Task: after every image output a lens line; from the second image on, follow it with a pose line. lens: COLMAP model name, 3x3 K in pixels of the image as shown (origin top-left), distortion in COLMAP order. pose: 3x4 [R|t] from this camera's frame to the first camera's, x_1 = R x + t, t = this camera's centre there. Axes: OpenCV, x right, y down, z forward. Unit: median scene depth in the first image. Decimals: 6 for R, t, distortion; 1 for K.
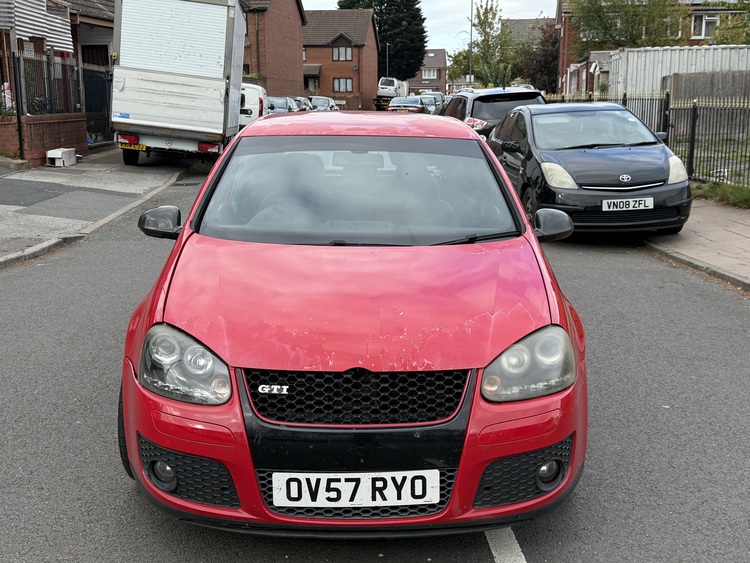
lens RADIAL K [[912.2, 0, 375.0], [0, 912.2, 281.5], [0, 0, 1]] dist [0.092532, -0.017589]
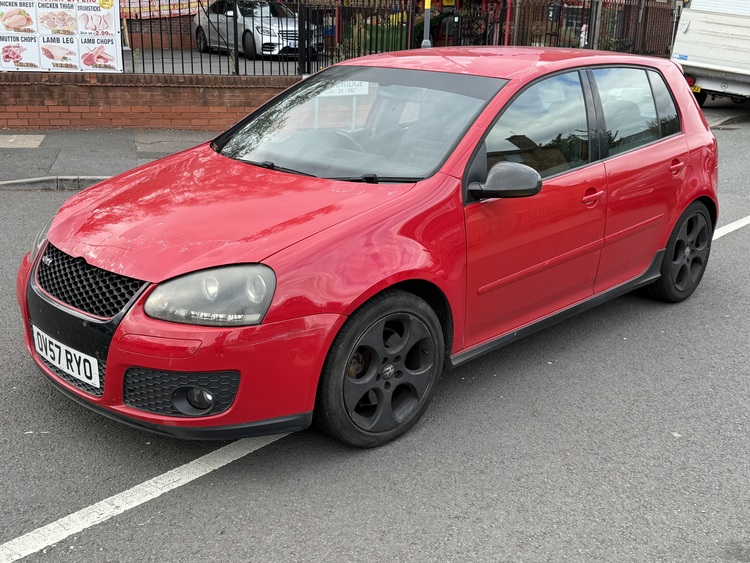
lens RADIAL K [[817.8, 0, 375.0], [0, 817.8, 281.5], [0, 0, 1]] dist [0.129584, -0.274207]
pose [[0.700933, 0.221039, -0.678111, 0.904761], [-0.163310, 0.975245, 0.149088, -0.087814], [0.694279, 0.006242, 0.719679, 0.468441]]
